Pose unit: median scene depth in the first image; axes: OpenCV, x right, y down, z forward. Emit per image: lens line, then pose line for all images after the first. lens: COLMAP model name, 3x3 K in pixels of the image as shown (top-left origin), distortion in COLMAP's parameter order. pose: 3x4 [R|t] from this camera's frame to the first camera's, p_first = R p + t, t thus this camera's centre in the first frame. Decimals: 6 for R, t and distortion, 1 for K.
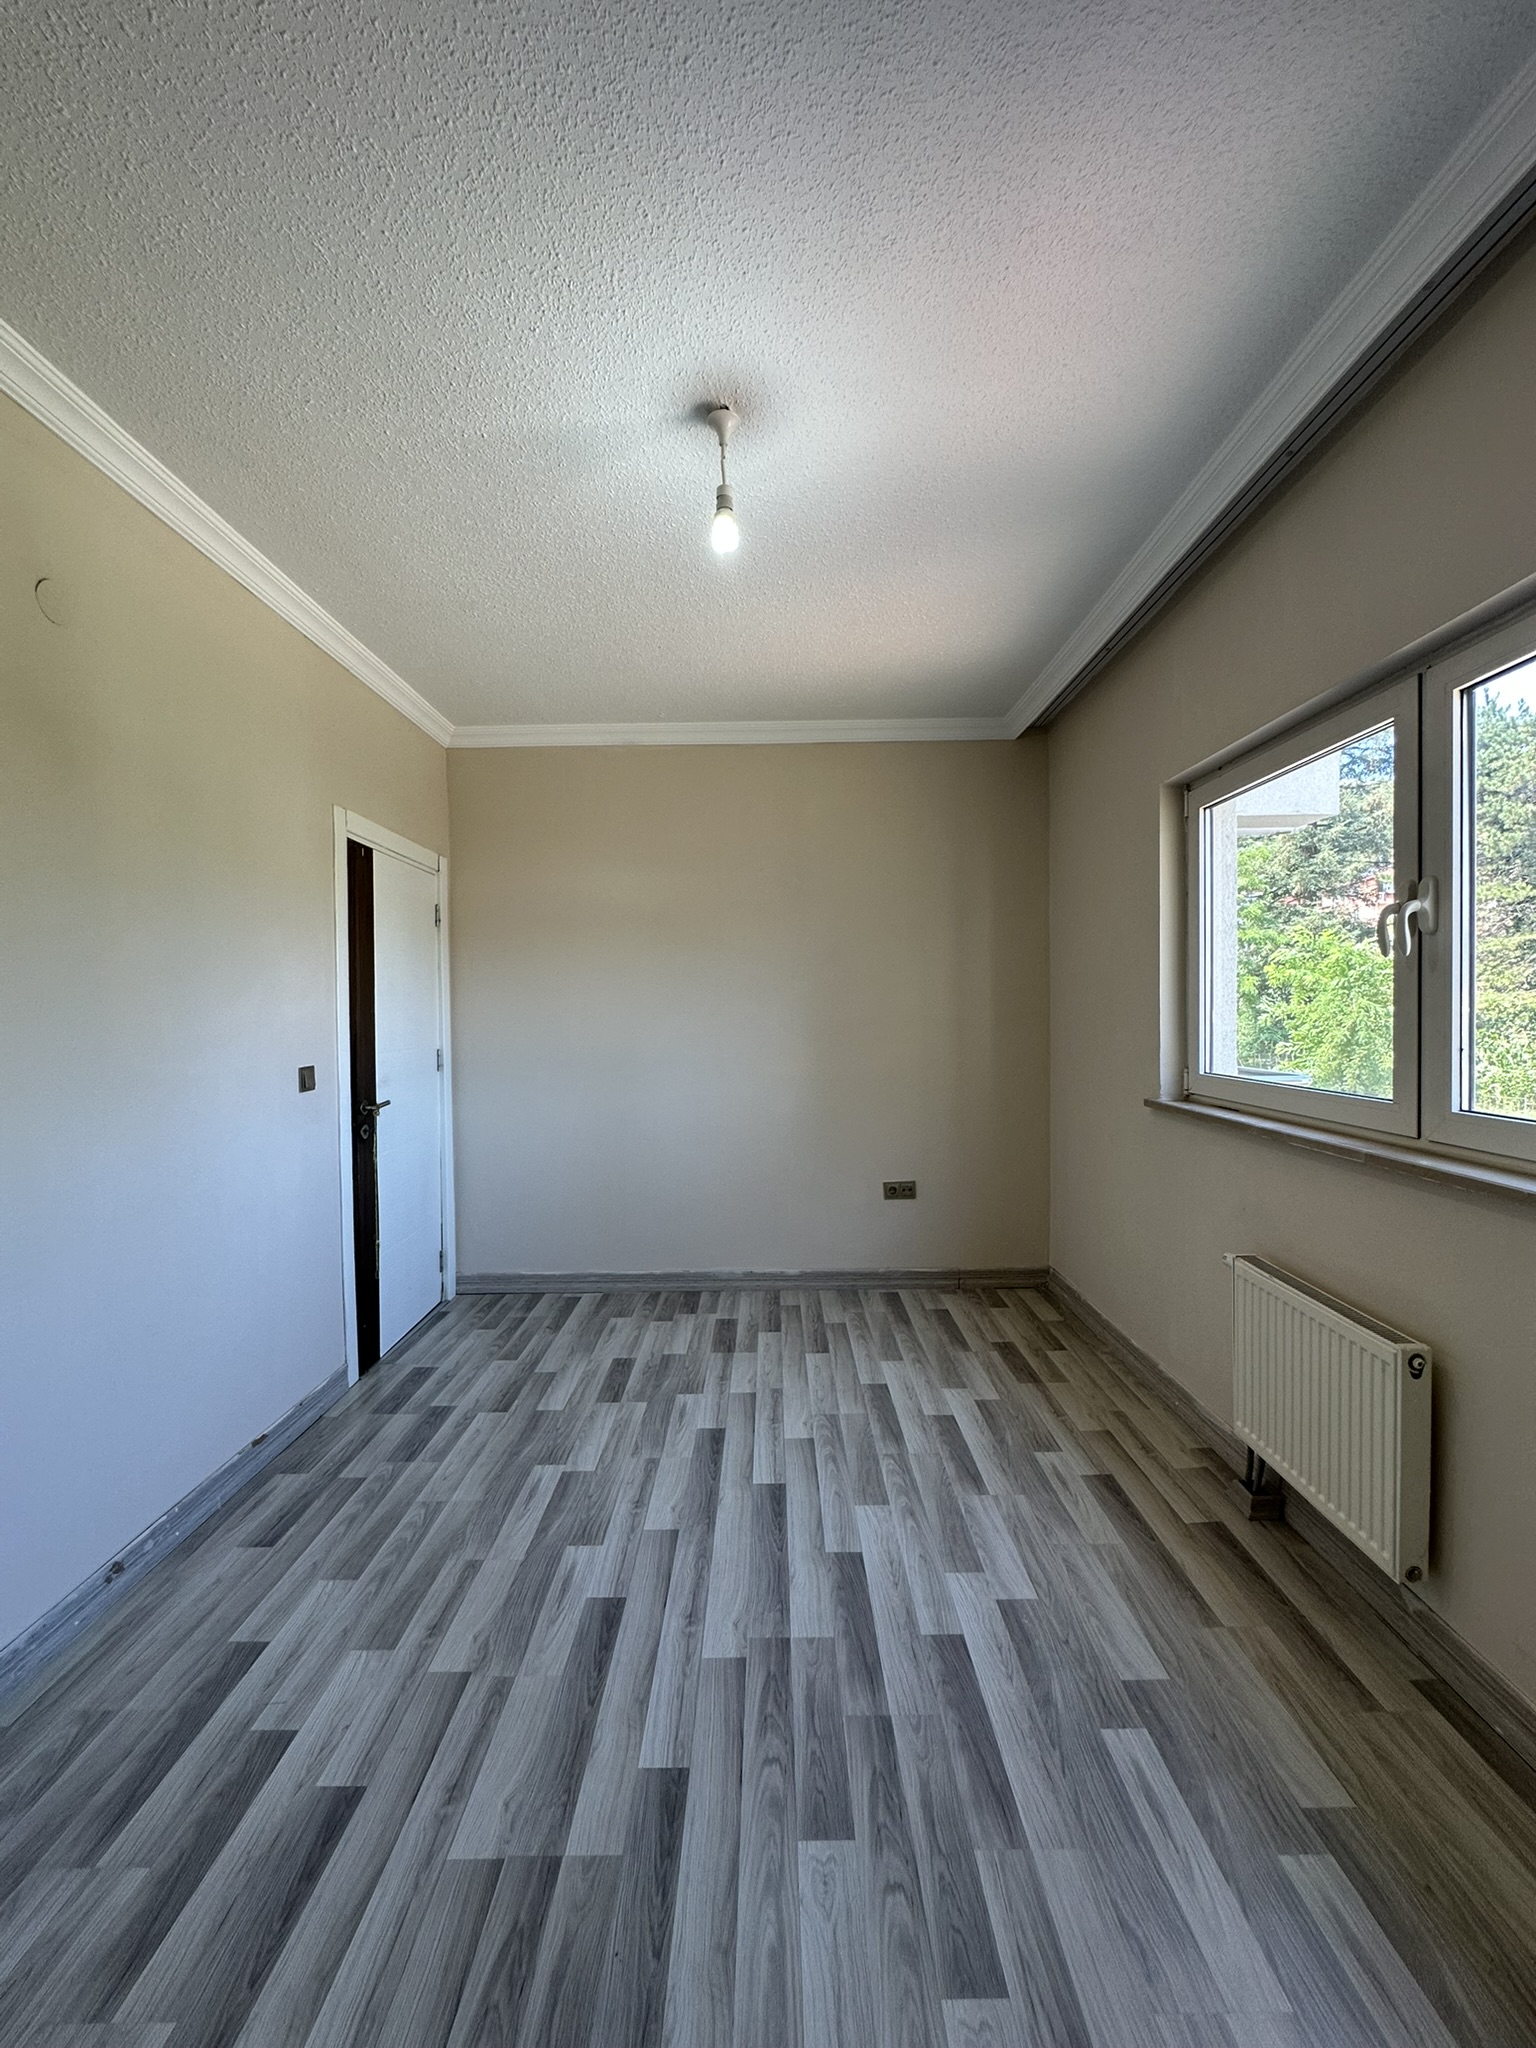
lens RADIAL K [[816.7, 0, 774.2], [0, 816.7, 1020.9], [0, 0, 1]] dist [-0.004550, 0.001482]
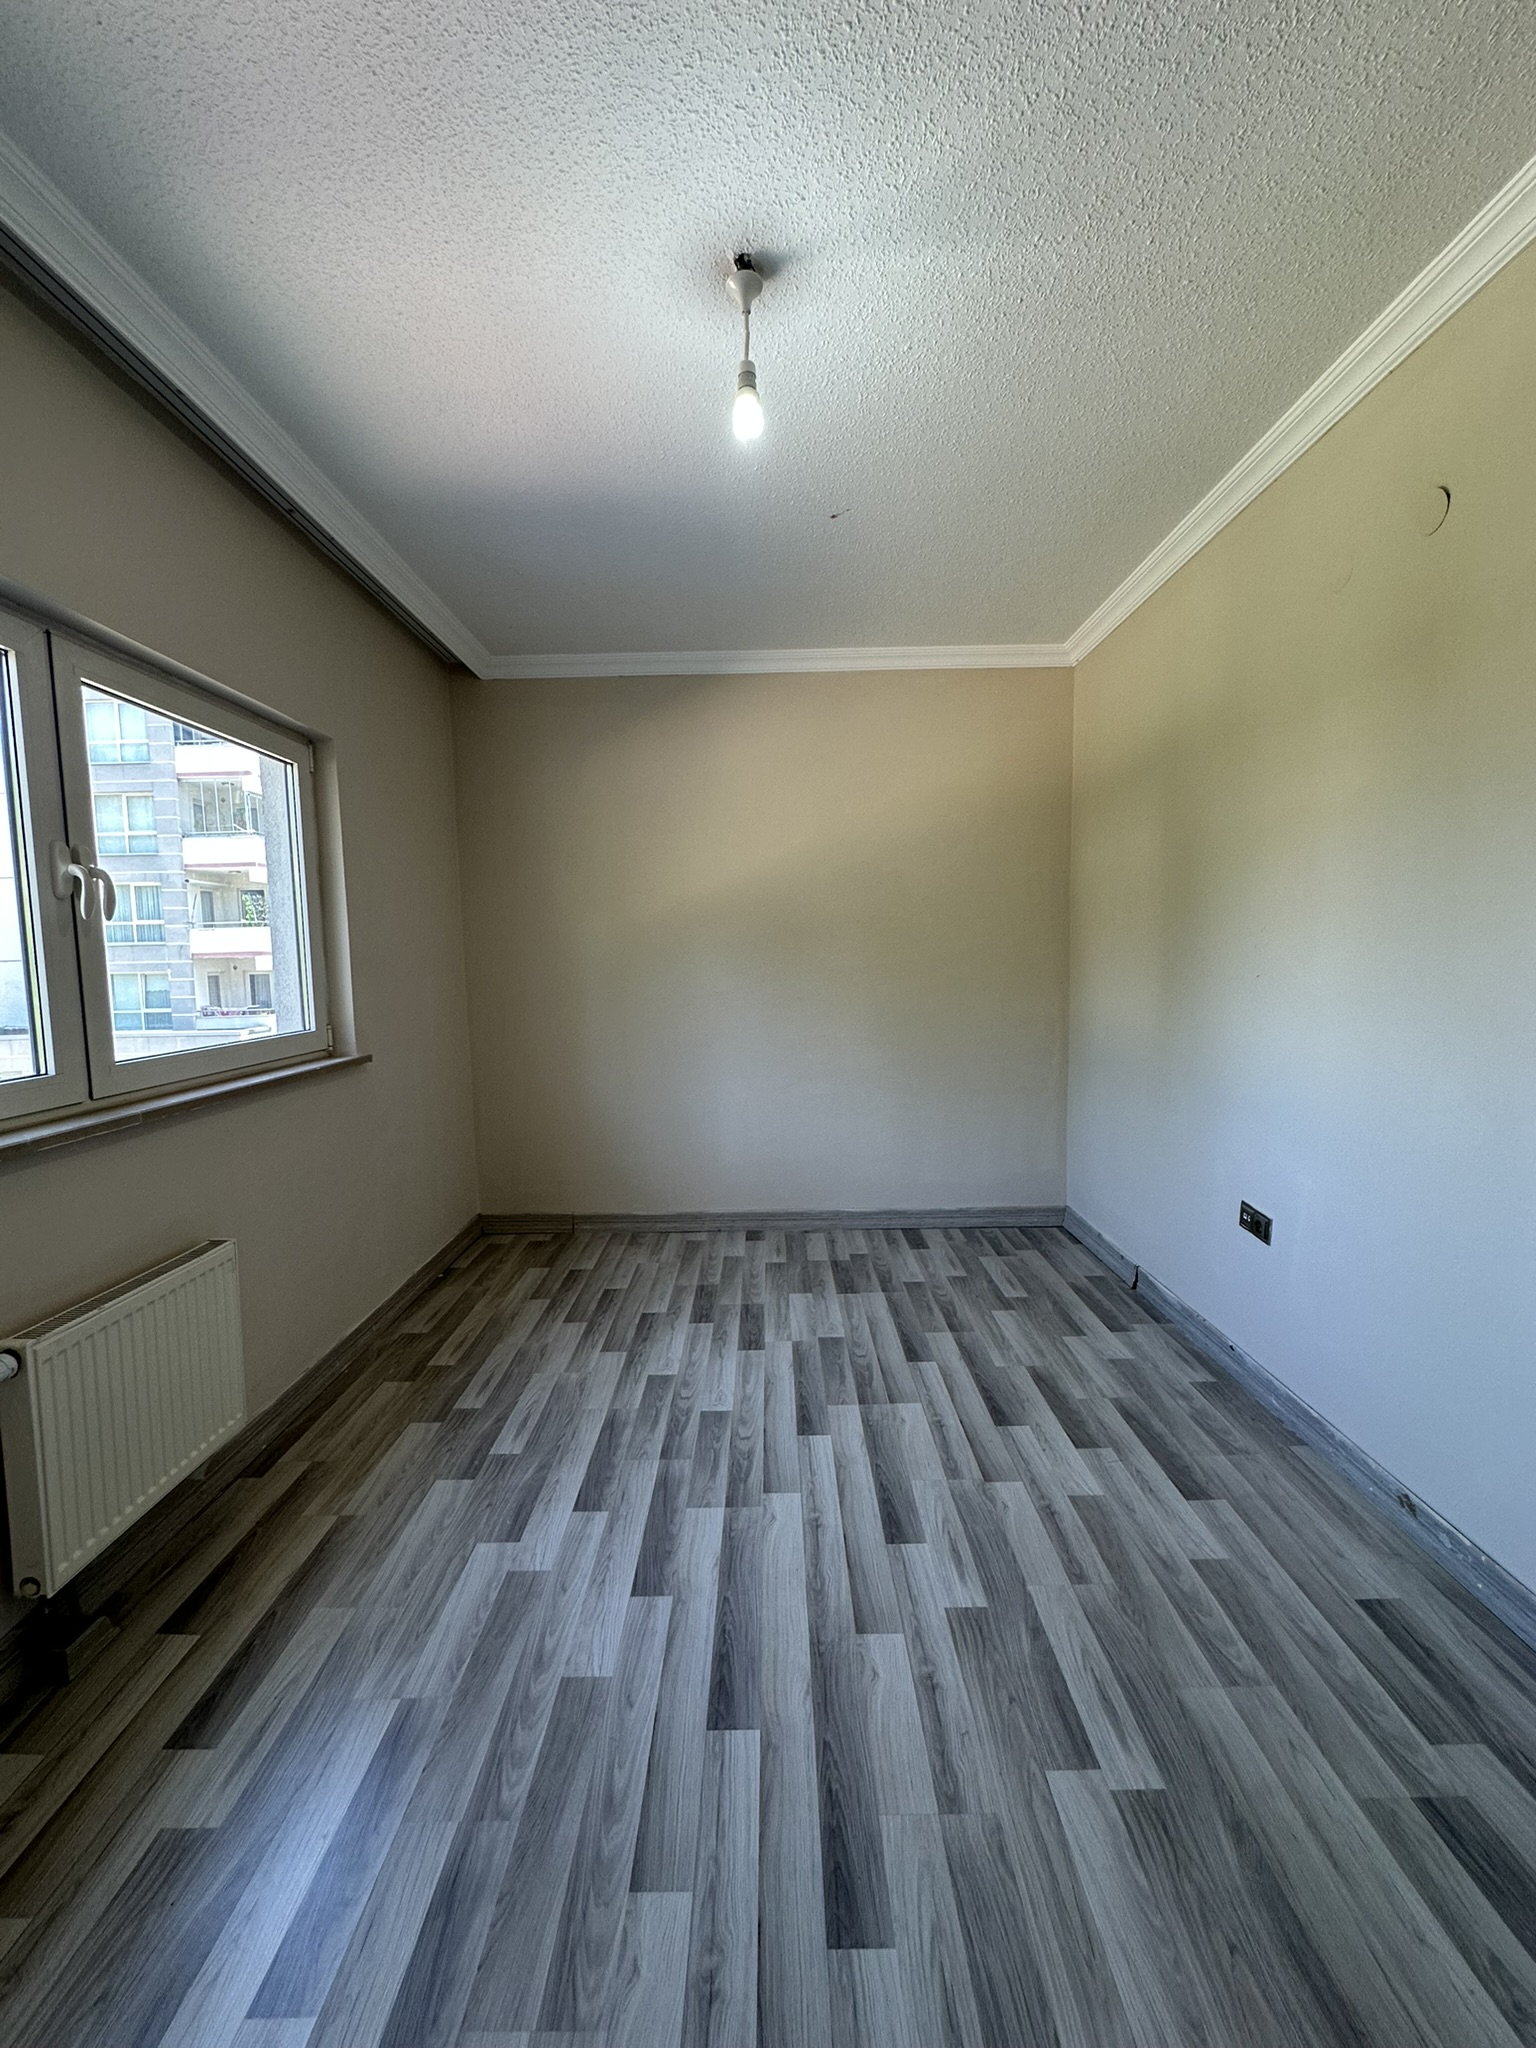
lens RADIAL K [[816.7, 0, 771.7], [0, 816.7, 1032.7], [0, 0, 1]] dist [-0.004550, 0.001482]
pose [[-0.999426, 0.033440, 0.005427, -0.070880], [0.033837, 0.993207, 0.111328, -0.024253], [-0.001667, 0.111448, -0.993769, 1.970249]]
